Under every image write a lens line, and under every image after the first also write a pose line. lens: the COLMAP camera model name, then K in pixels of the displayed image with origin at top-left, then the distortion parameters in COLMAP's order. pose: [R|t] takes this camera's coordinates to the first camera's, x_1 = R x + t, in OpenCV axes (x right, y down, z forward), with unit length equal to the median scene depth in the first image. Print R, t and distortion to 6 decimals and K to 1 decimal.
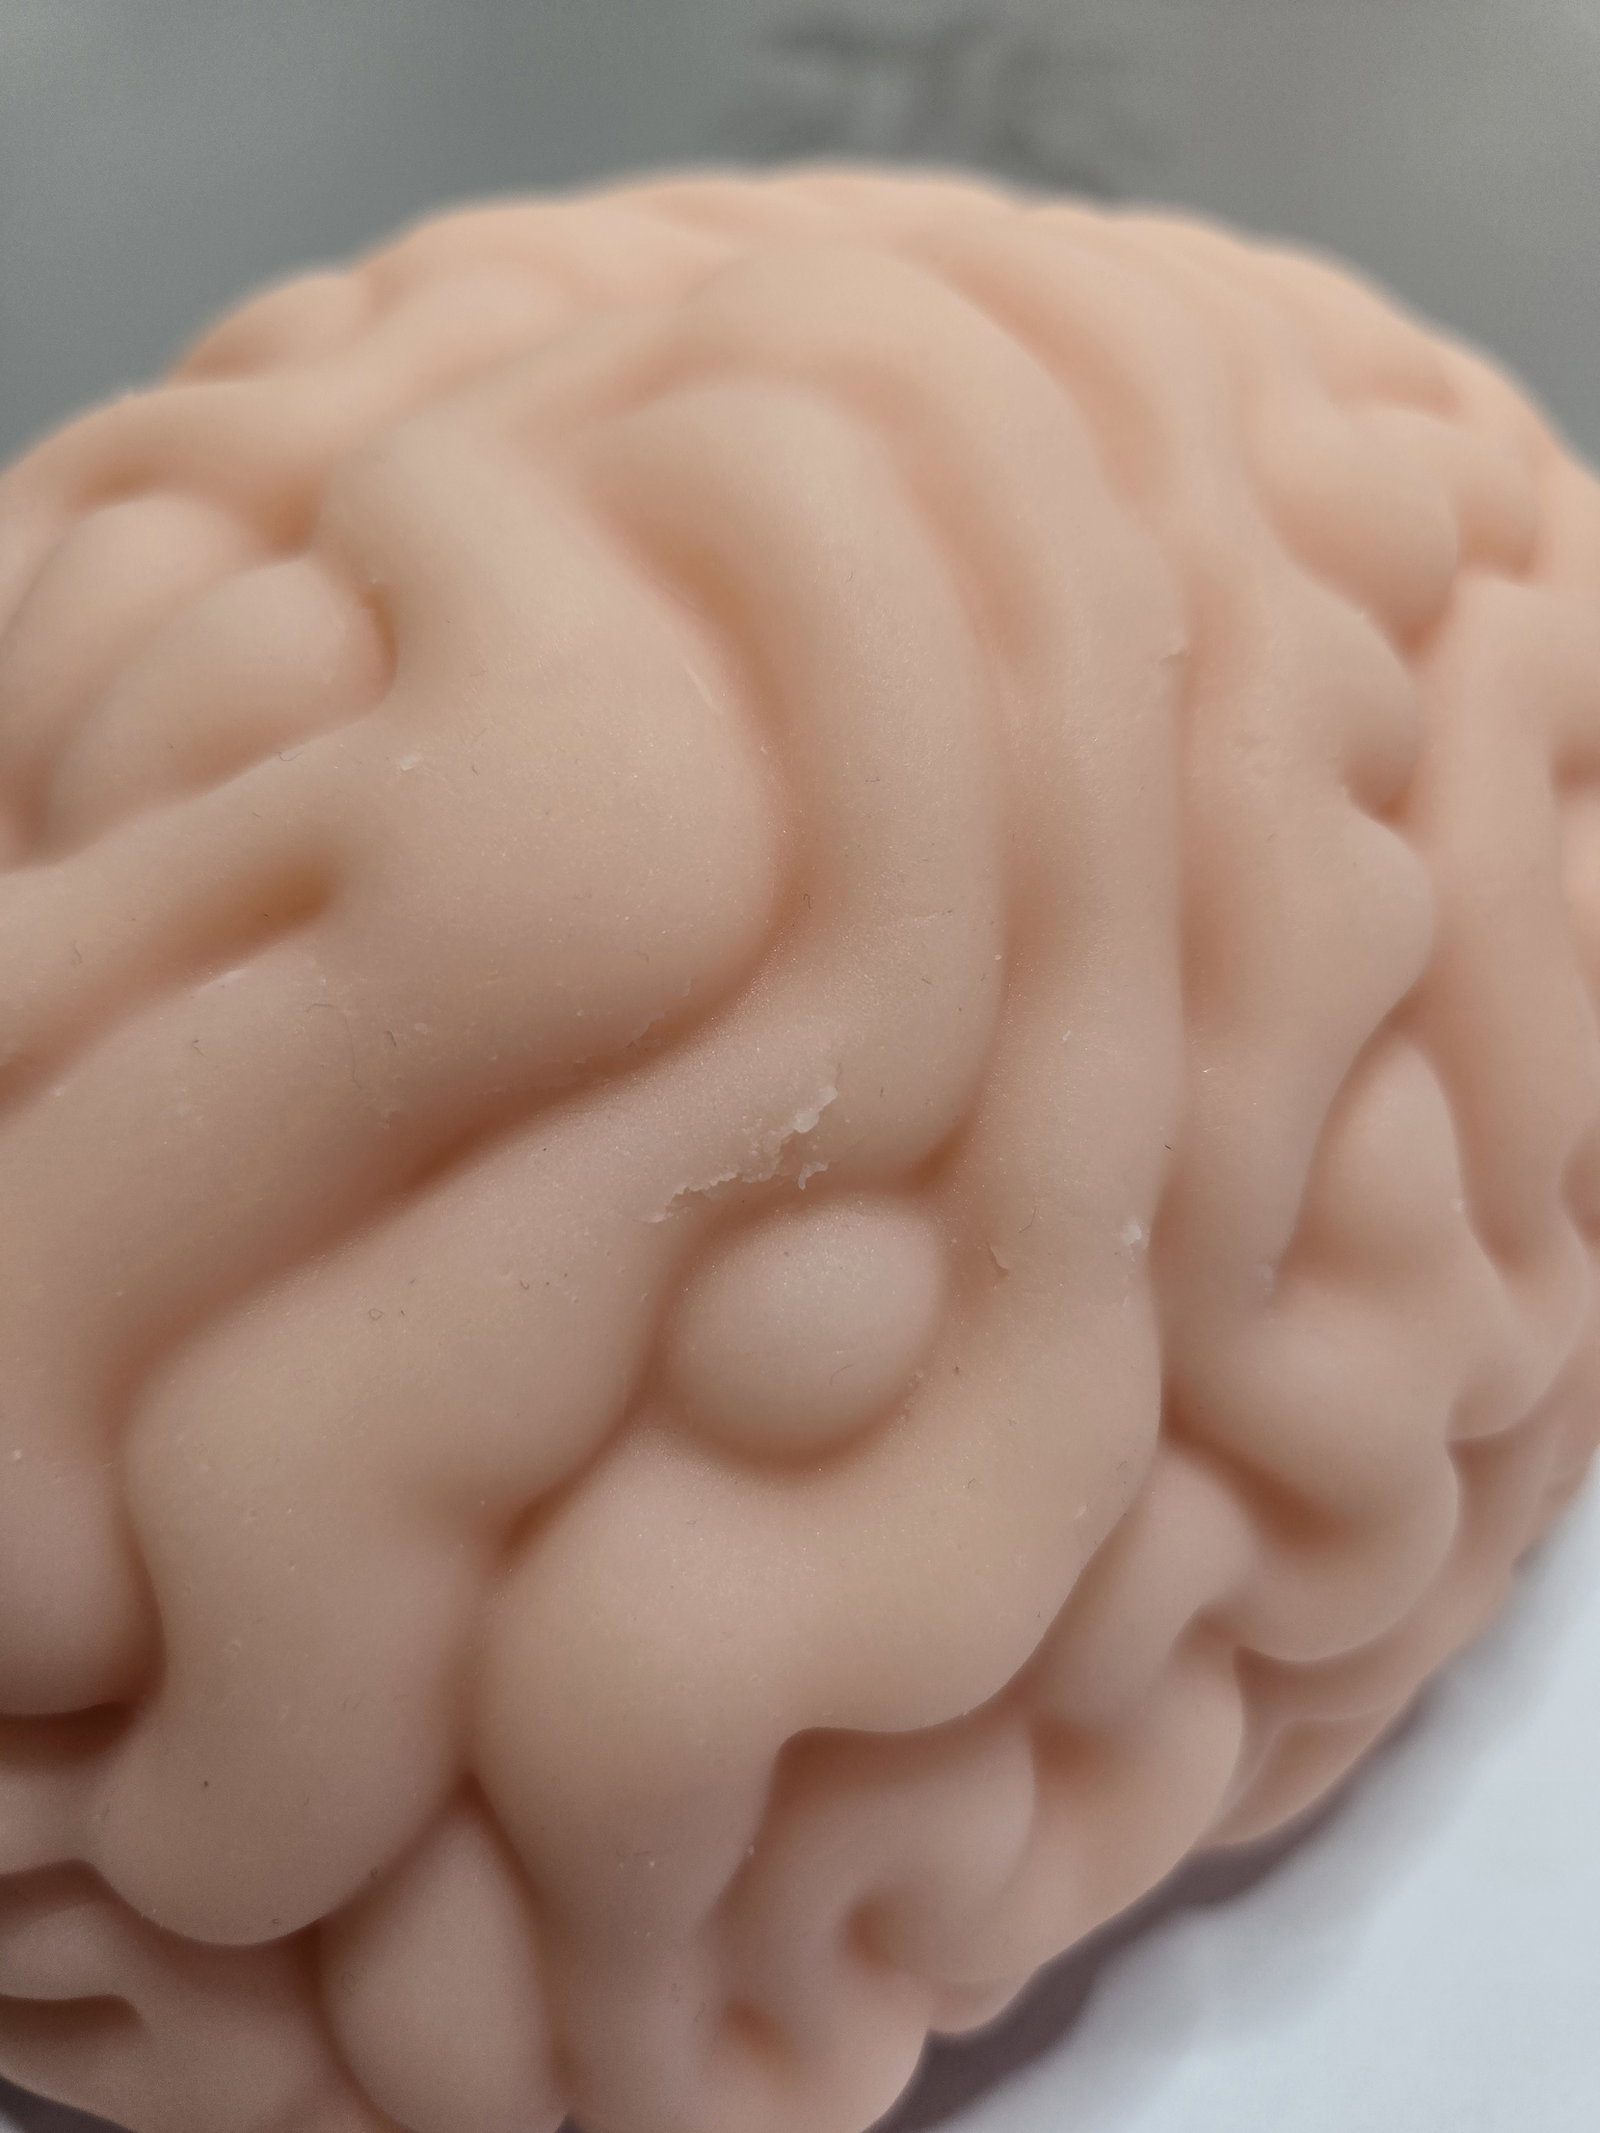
lens RADIAL K [[1424.8, 0, 806.9], [0, 1424.8, 1058.2], [0, 0, 1]] dist [-0.010068, -0.007373]
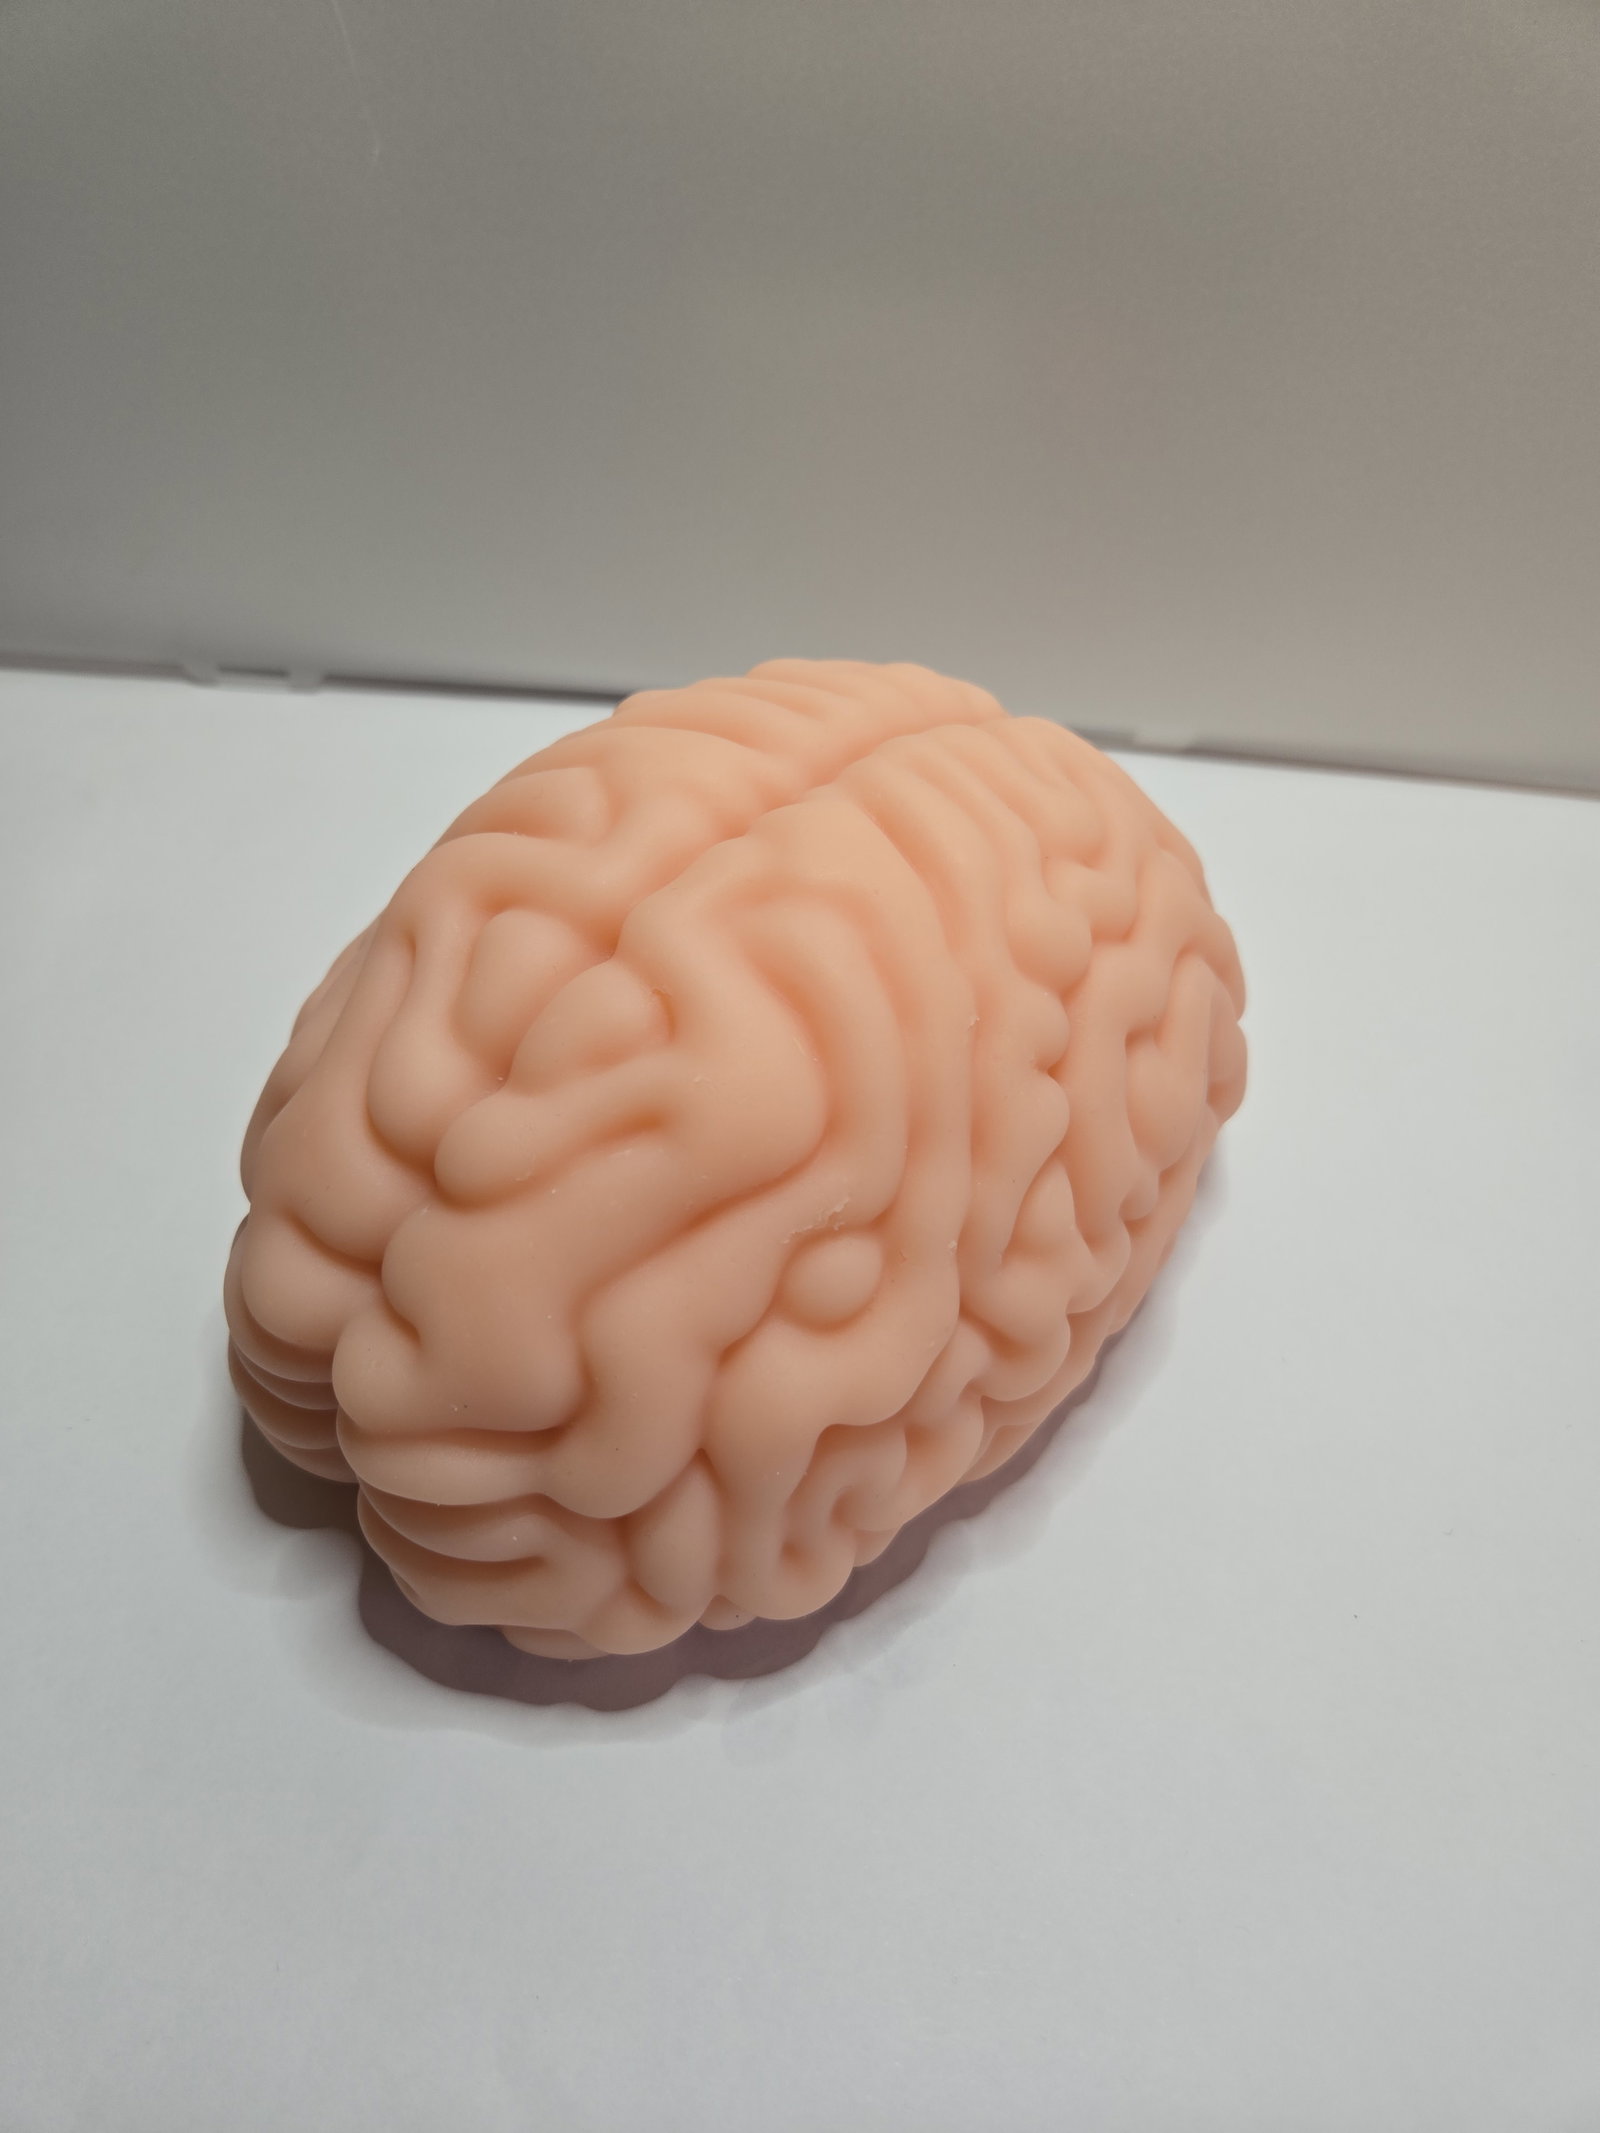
lens RADIAL K [[1424.8, 0, 796.3], [0, 1424.8, 1072.6], [0, 0, 1]] dist [-0.010068, -0.007373]
pose [[0.991342, 0.010159, 0.130910, -0.425509], [-0.018640, 0.997794, 0.063722, -0.374590], [-0.129974, -0.065610, 0.989344, -1.641735]]
